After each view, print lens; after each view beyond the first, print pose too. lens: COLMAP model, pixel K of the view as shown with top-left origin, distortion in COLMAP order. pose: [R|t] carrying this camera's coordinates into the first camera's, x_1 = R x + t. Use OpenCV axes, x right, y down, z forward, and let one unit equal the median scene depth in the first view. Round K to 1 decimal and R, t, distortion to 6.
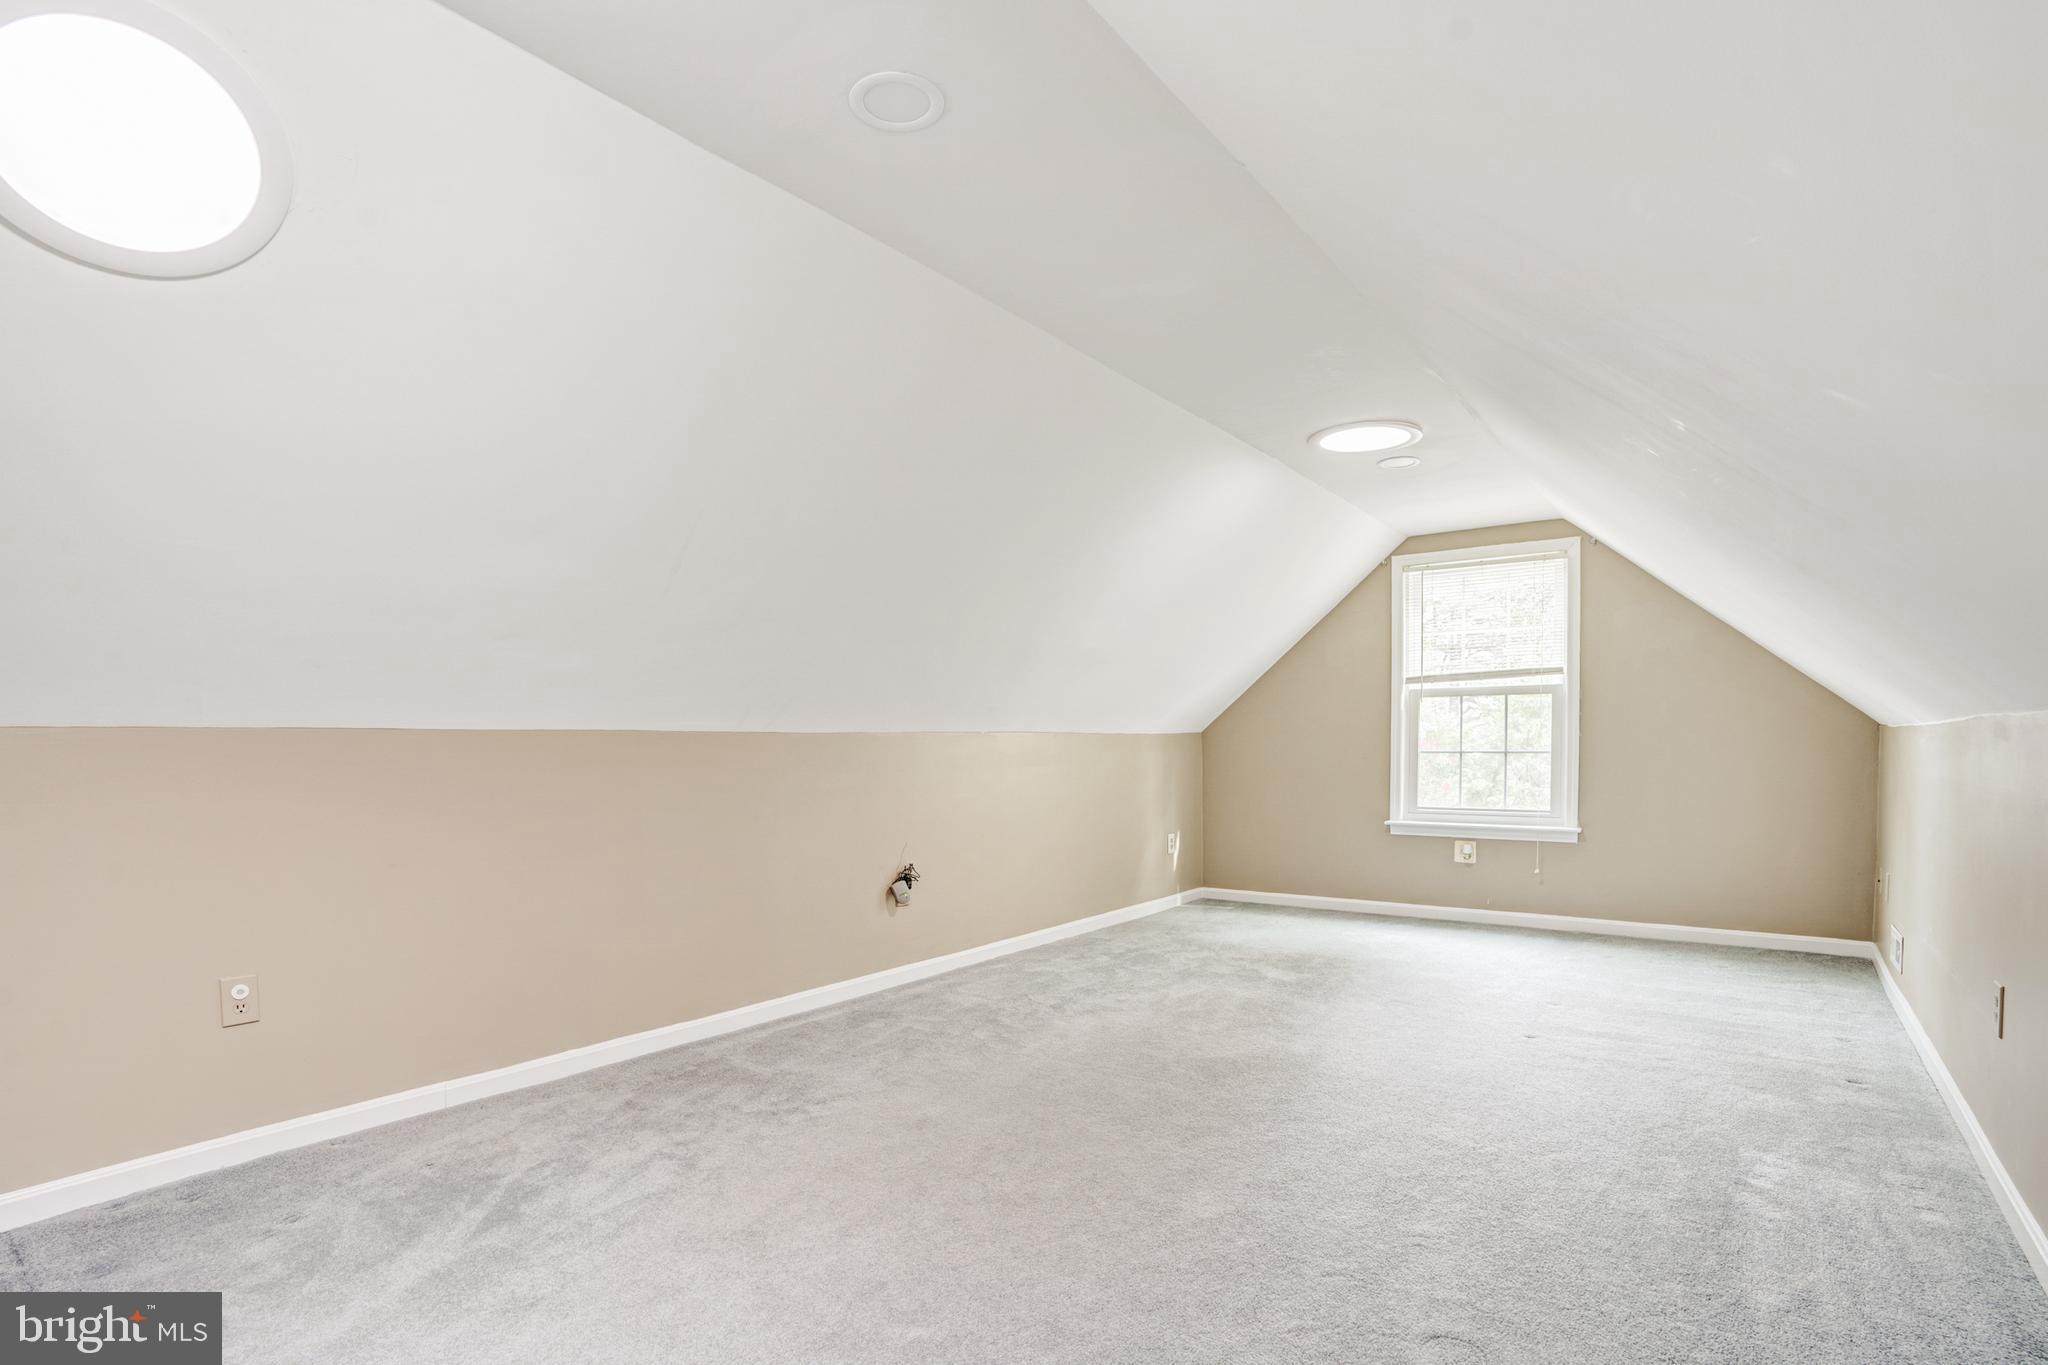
lens RADIAL K [[996.5, 0, 1021.6], [0, 996.5, 709.4], [0, 0, 1]] dist [-0.068559, 0.026028]
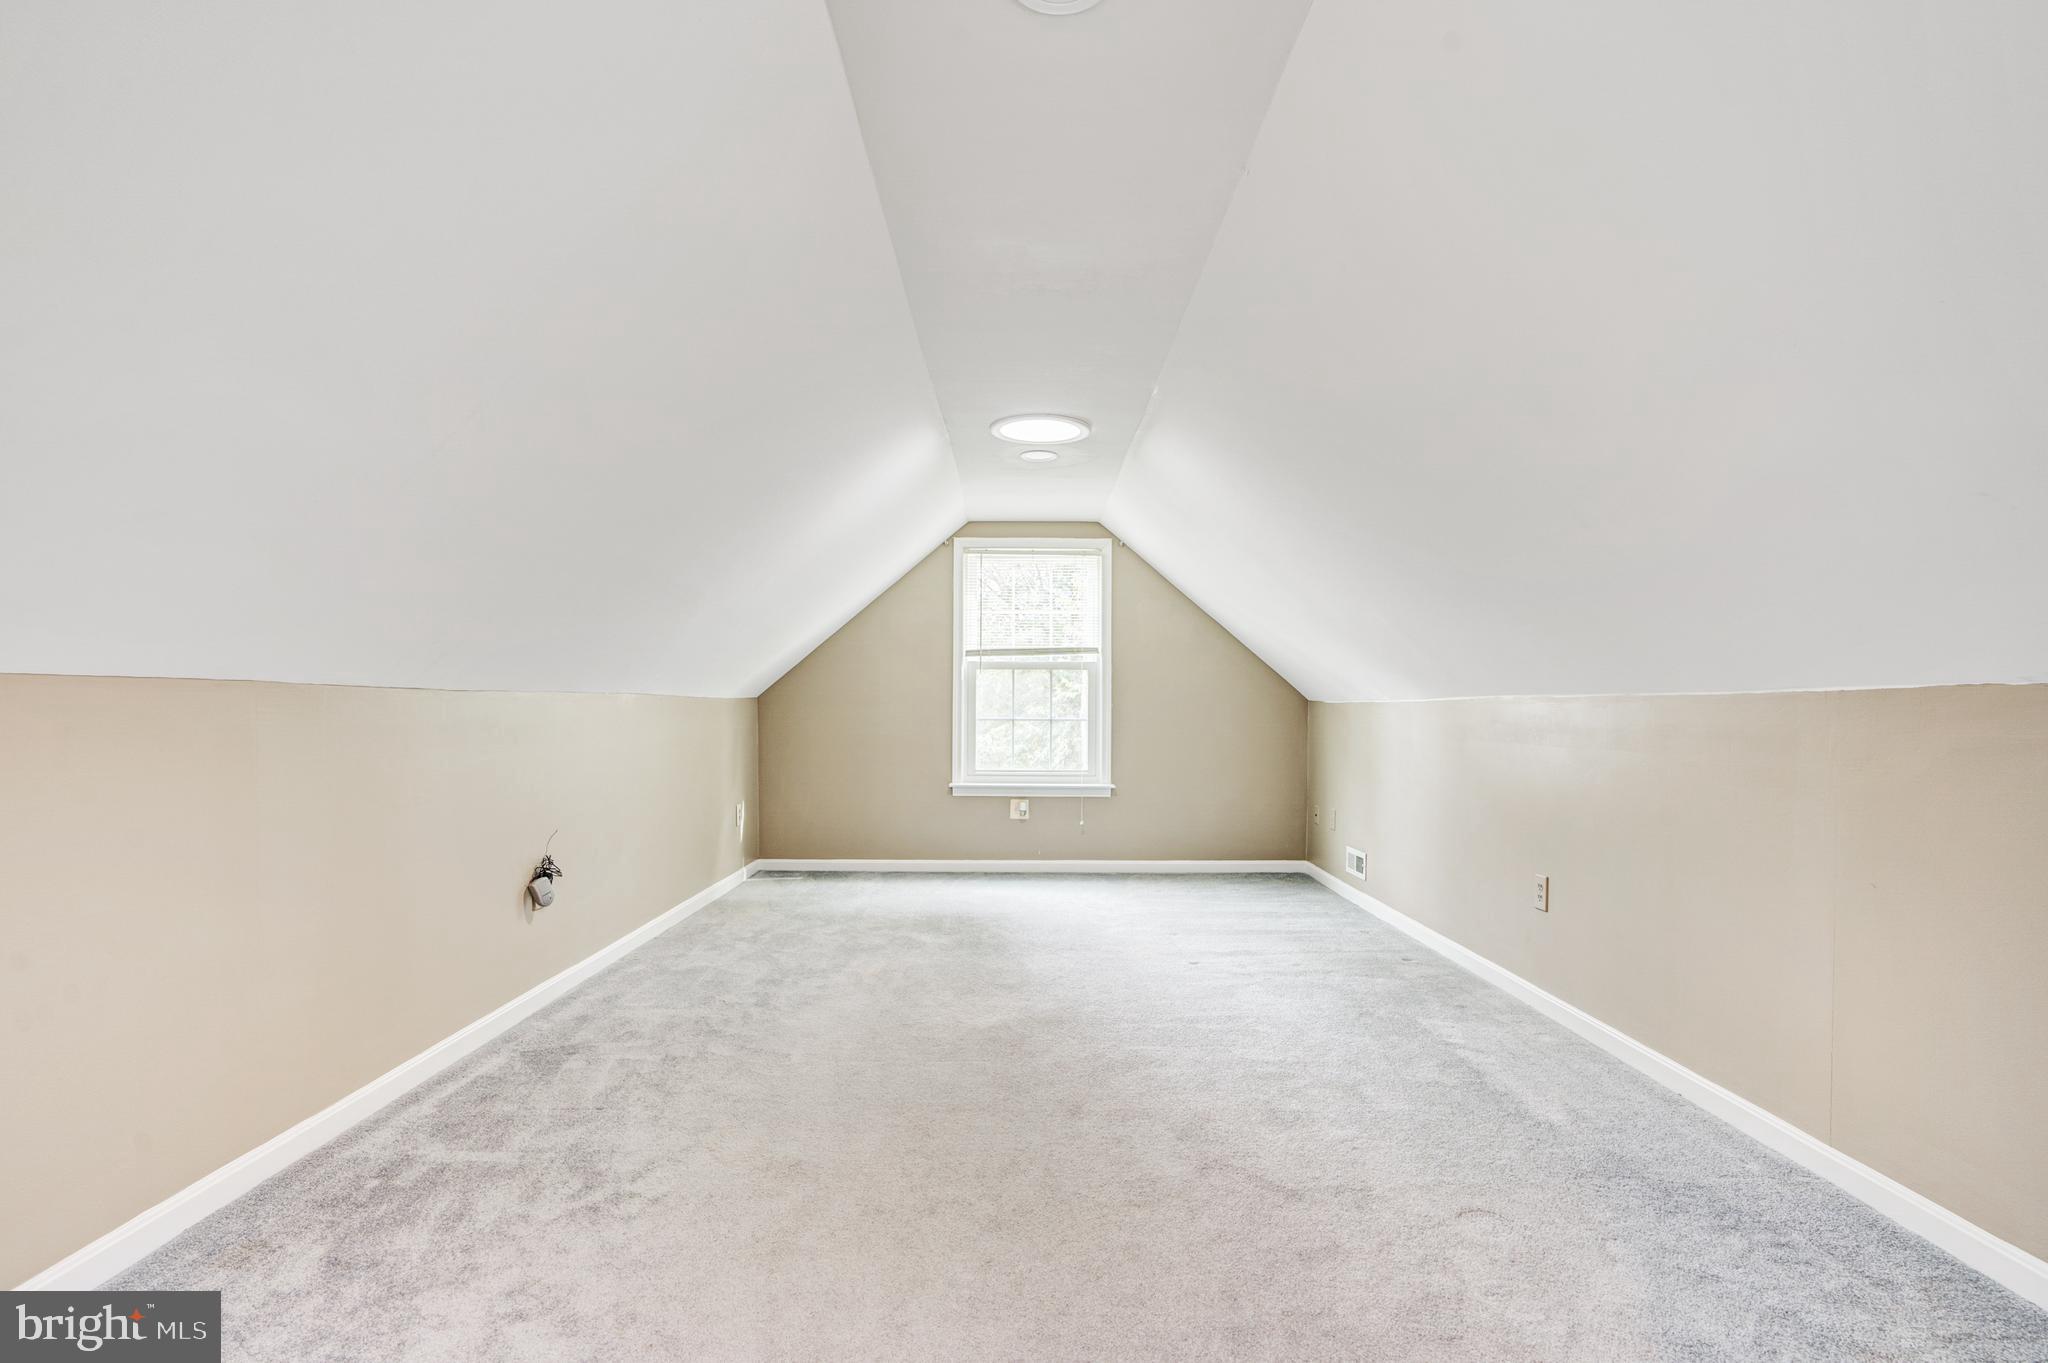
lens RADIAL K [[969.4, 0, 1036.4], [0, 969.4, 651.9], [0, 0, 1]] dist [-0.065300, 0.020750]
pose [[0.793560, 0.046362, 0.606724, -0.220714], [-0.030562, 0.998872, -0.036354, 0.006572], [-0.607725, 0.010306, 0.794081, 0.122790]]
